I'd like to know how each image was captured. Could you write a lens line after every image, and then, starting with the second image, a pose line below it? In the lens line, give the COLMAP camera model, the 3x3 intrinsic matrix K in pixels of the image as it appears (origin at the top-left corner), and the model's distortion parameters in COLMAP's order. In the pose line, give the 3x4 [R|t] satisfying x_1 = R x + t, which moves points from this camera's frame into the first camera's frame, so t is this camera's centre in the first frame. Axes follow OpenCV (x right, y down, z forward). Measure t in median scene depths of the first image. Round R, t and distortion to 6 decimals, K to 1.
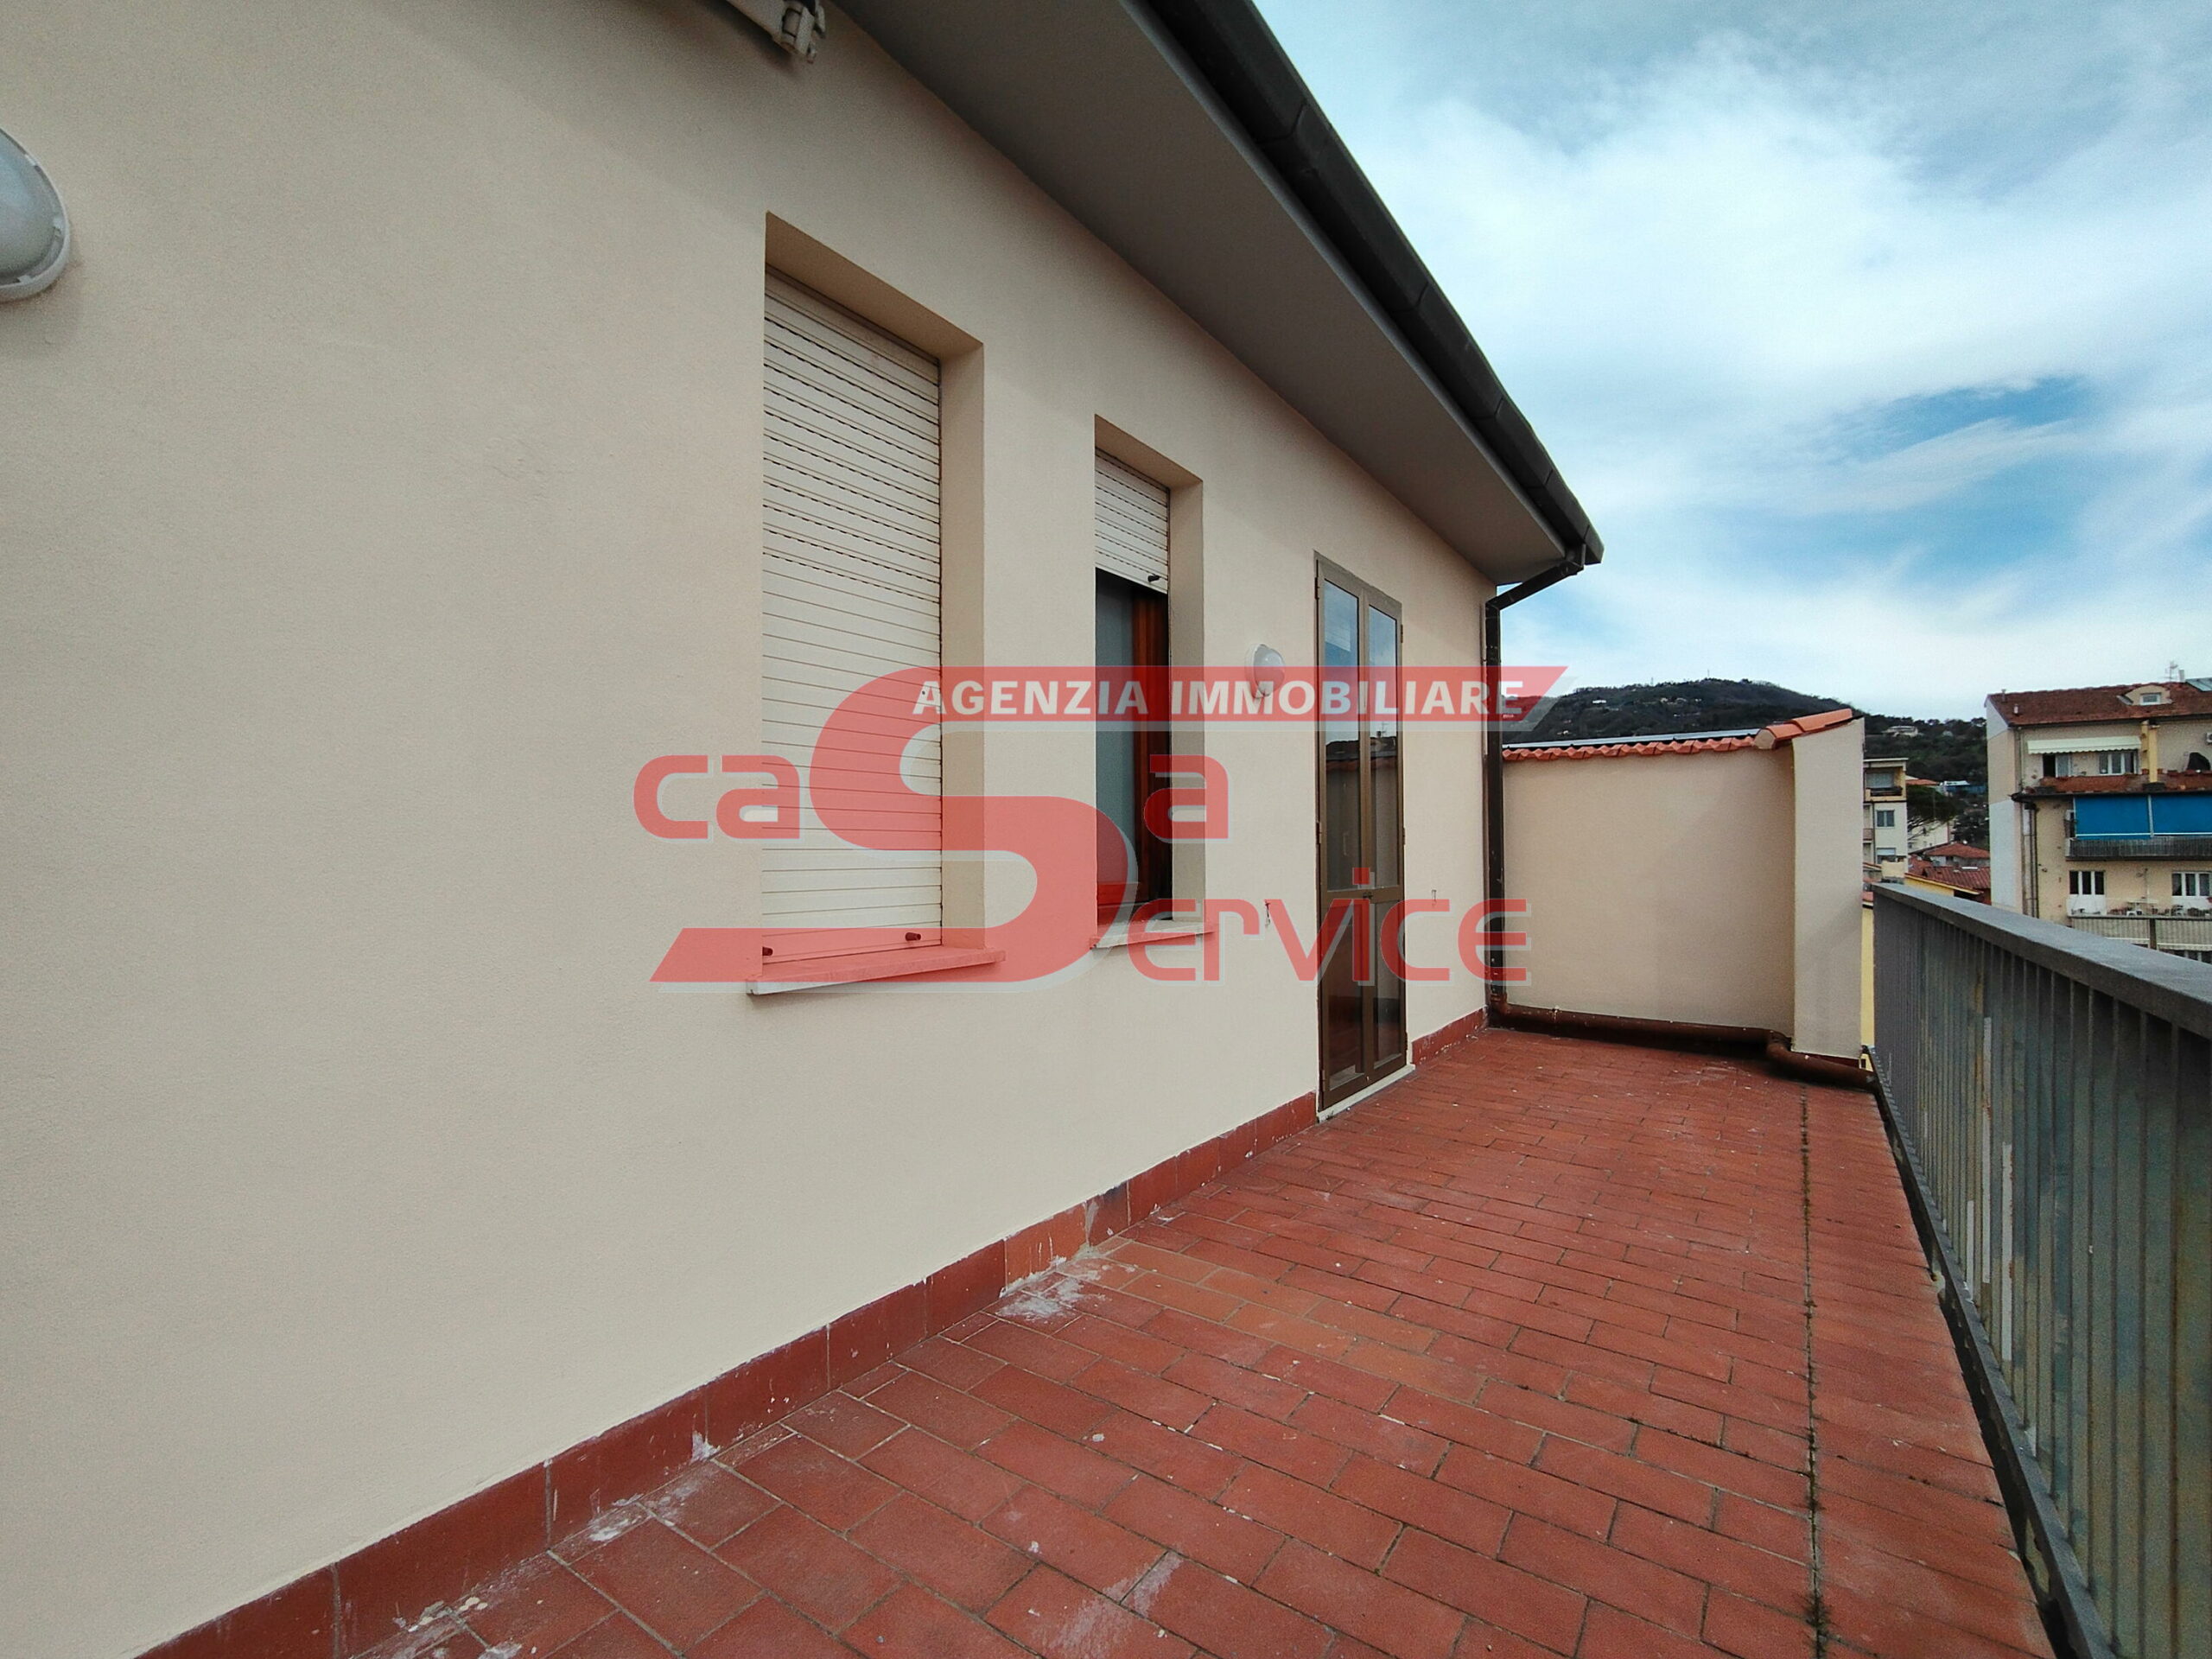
lens RADIAL K [[1031.0, 0, 1099.4], [0, 1031.0, 837.8], [0, 0, 1]] dist [-0.004566, 0.000217]
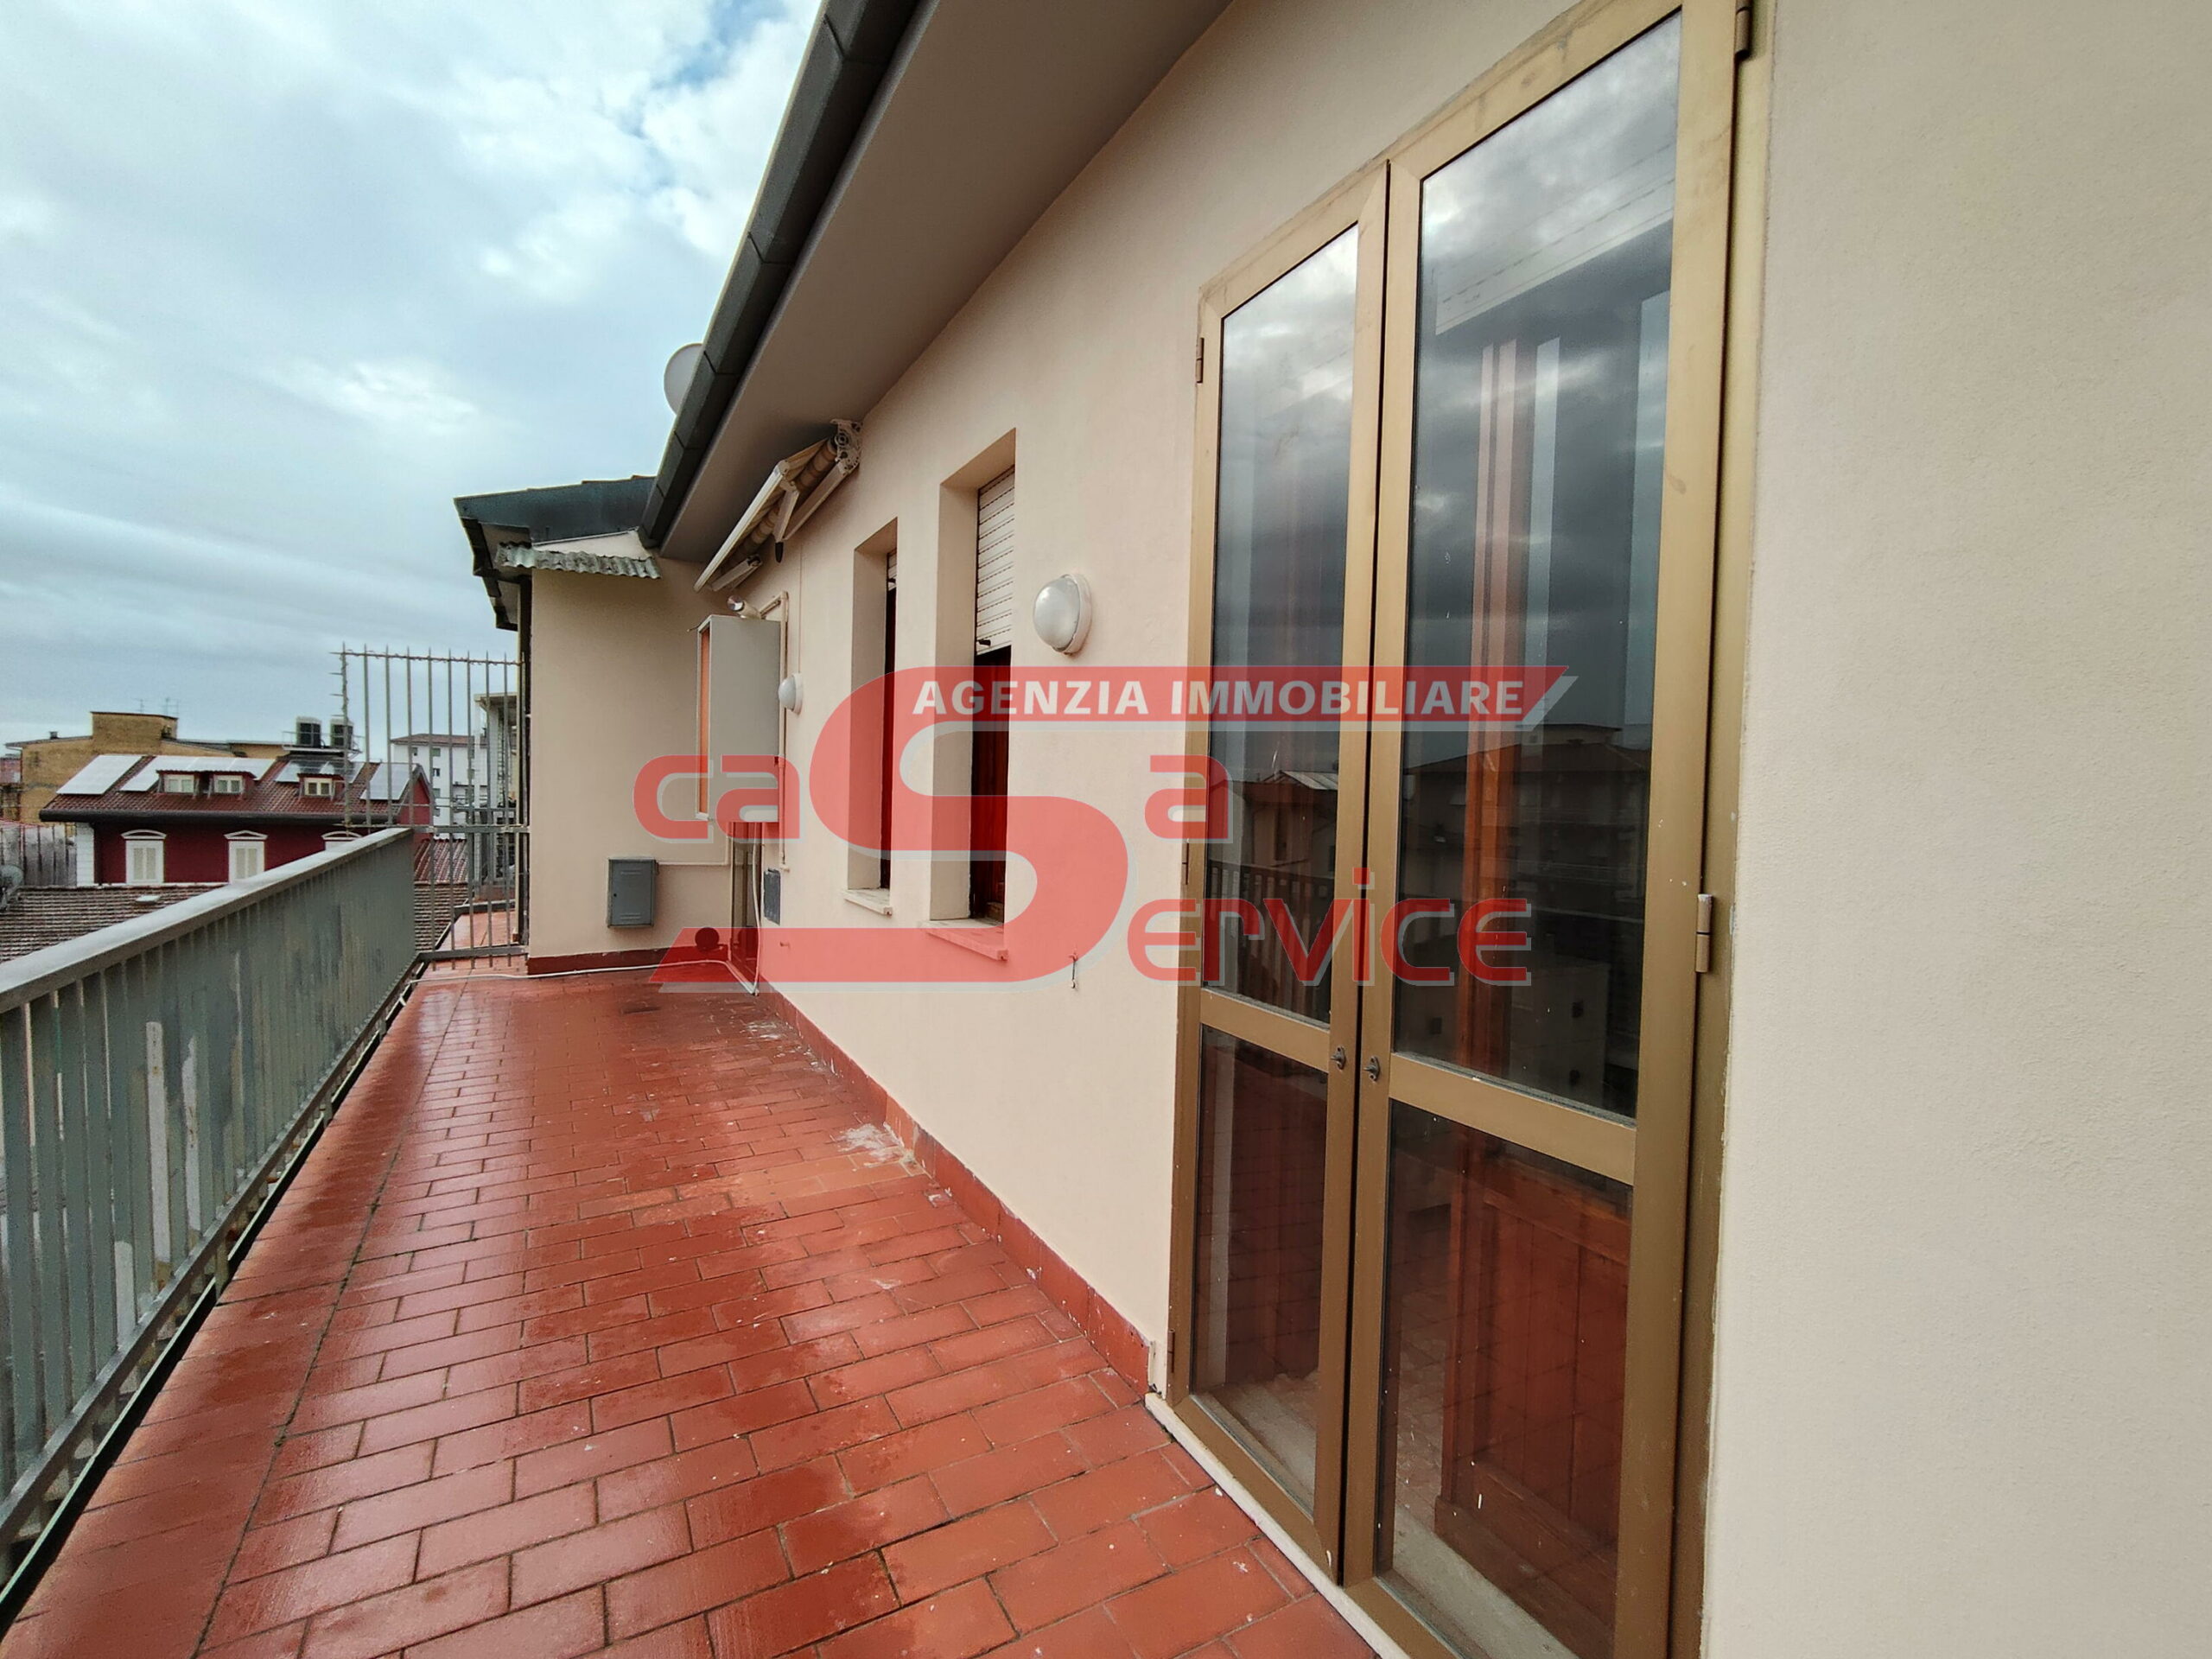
lens RADIAL K [[1031.0, 0, 1099.1], [0, 1031.0, 839.3], [0, 0, 1]] dist [-0.004566, 0.000217]
pose [[-0.461647, 0.031581, -0.886501, 0.924050], [-0.007533, 0.999190, 0.039518, -0.042591], [0.887032, 0.024921, -0.461035, 1.643248]]
